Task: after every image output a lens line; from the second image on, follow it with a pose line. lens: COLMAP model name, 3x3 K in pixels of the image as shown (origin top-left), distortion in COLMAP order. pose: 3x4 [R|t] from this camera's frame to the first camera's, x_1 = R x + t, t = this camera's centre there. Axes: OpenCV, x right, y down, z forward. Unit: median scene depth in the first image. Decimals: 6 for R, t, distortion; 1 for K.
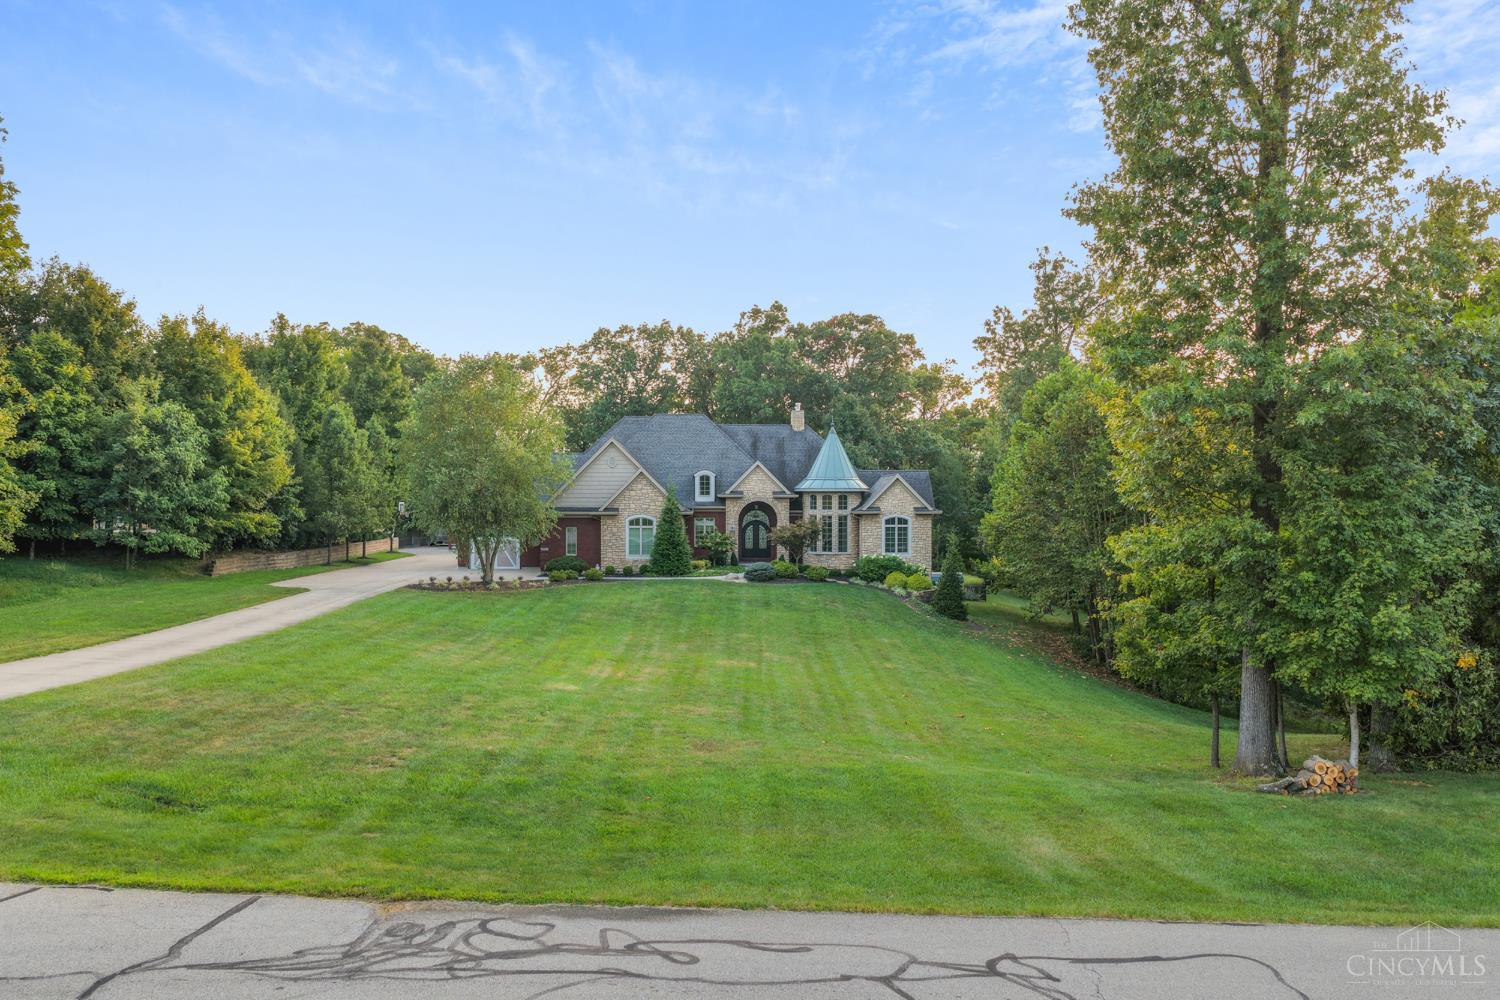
lens RADIAL K [[1252.5, 0, 743.3], [0, 1252.5, 504.6], [0, 0, 1]] dist [-0.005188, 0.016905]
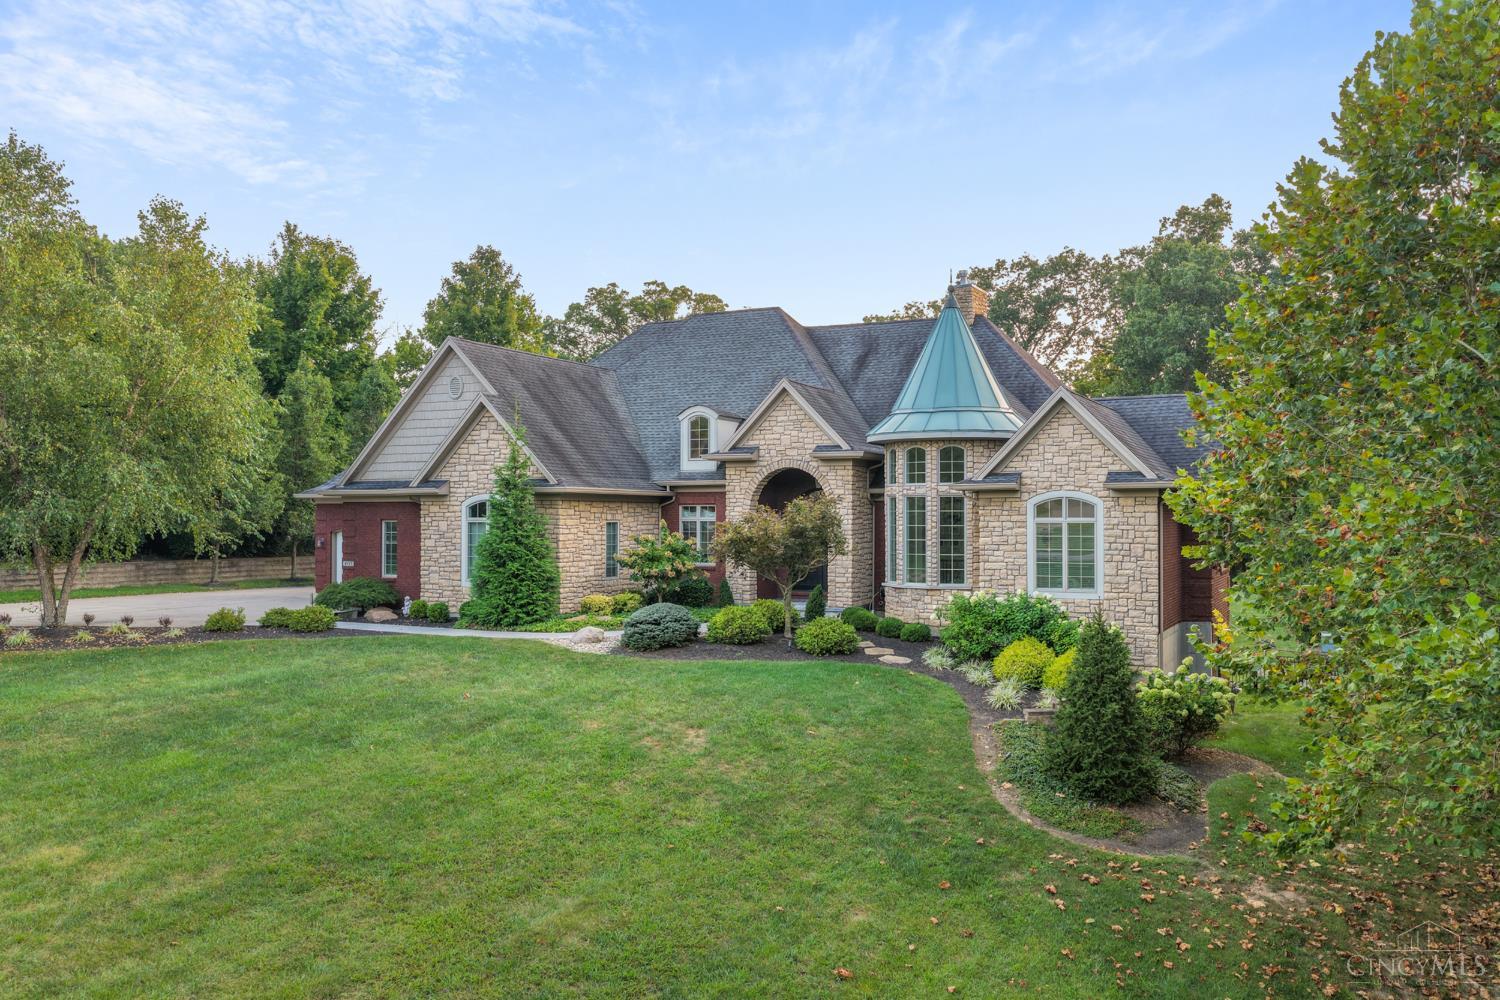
lens RADIAL K [[1252.5, 0, 747.4], [0, 1252.5, 485.8], [0, 0, 1]] dist [-0.005188, 0.016905]
pose [[0.884187, -0.012126, -0.466975, 0.212714], [-0.002587, 0.999521, -0.030852, 0.018120], [0.467125, 0.028487, 0.883732, 0.591168]]
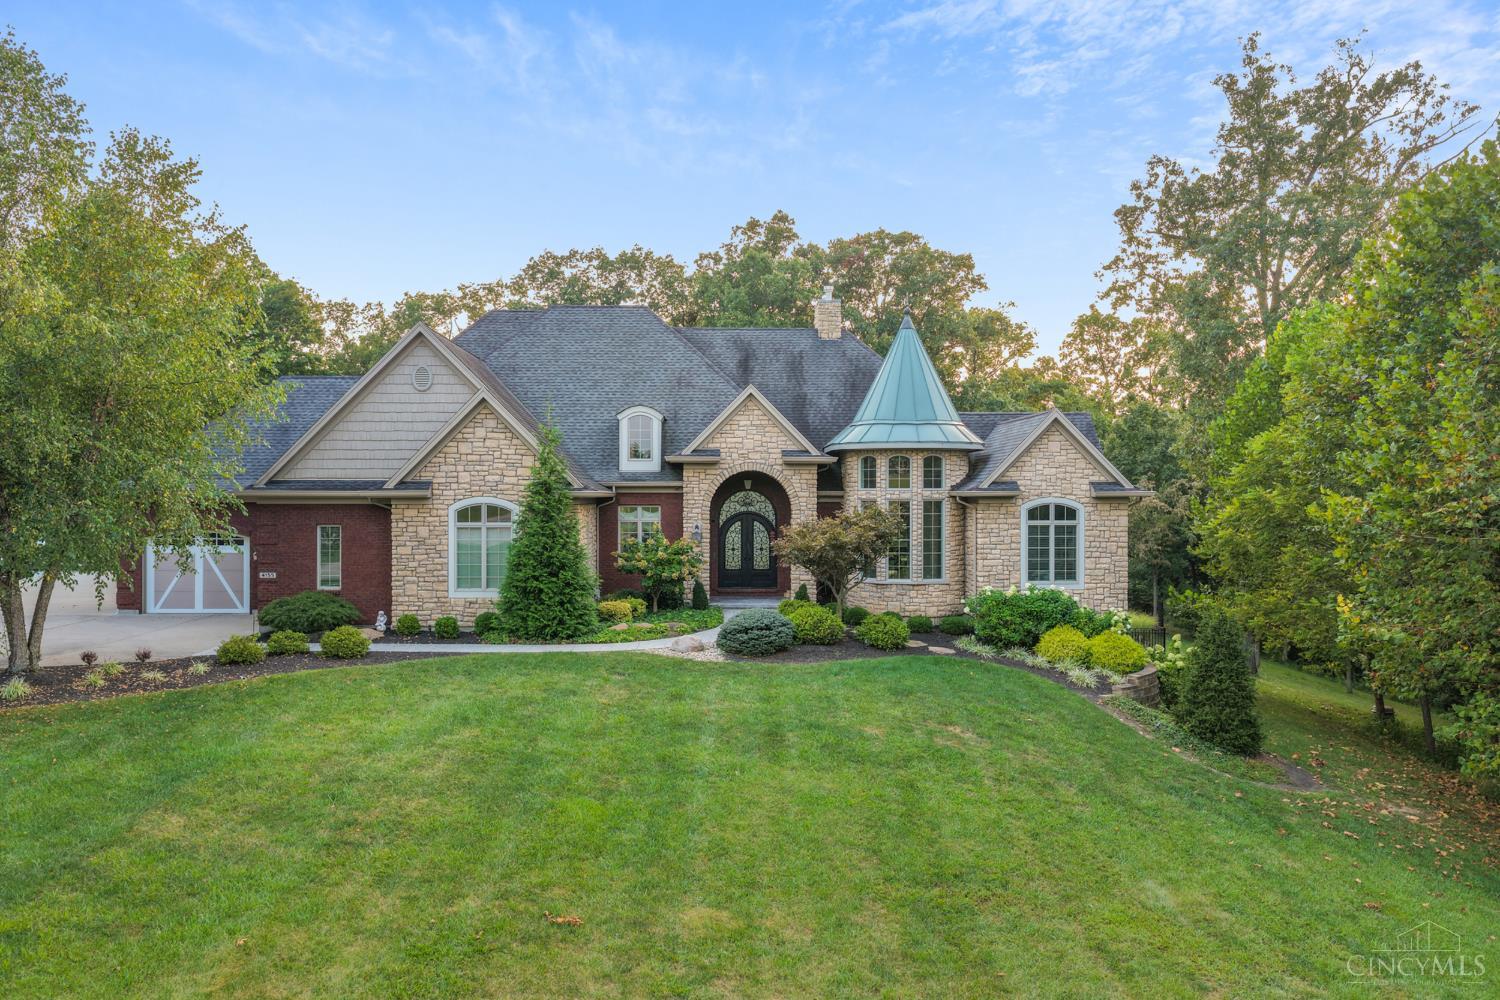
lens RADIAL K [[1252.5, 0, 750.8], [0, 1252.5, 495.0], [0, 0, 1]] dist [-0.005188, 0.016905]
pose [[0.999969, 0.000423, 0.007808, 0.007936], [-0.000378, 0.999983, -0.005740, 0.009238], [-0.007811, 0.005737, 0.999953, 0.528159]]
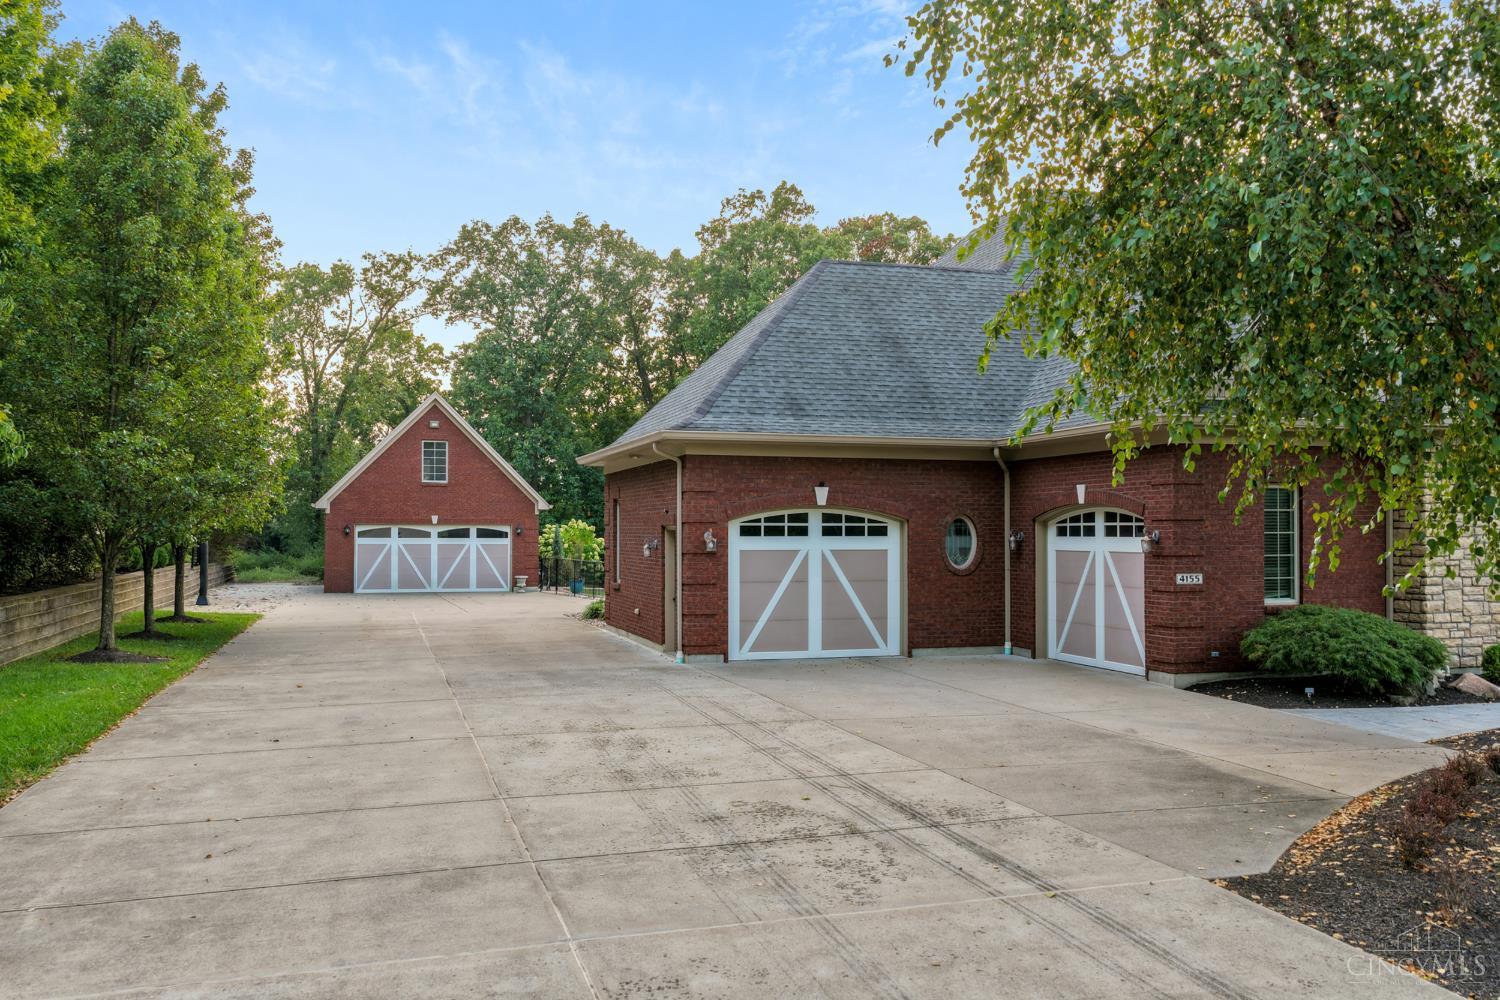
lens RADIAL K [[1252.5, 0, 741.9], [0, 1252.5, 510.6], [0, 0, 1]] dist [-0.005188, 0.016905]
pose [[0.967479, 0.000925, 0.252950, -0.282786], [0.004535, 0.999769, -0.021001, 0.026273], [-0.252911, 0.021465, 0.967251, 0.759230]]
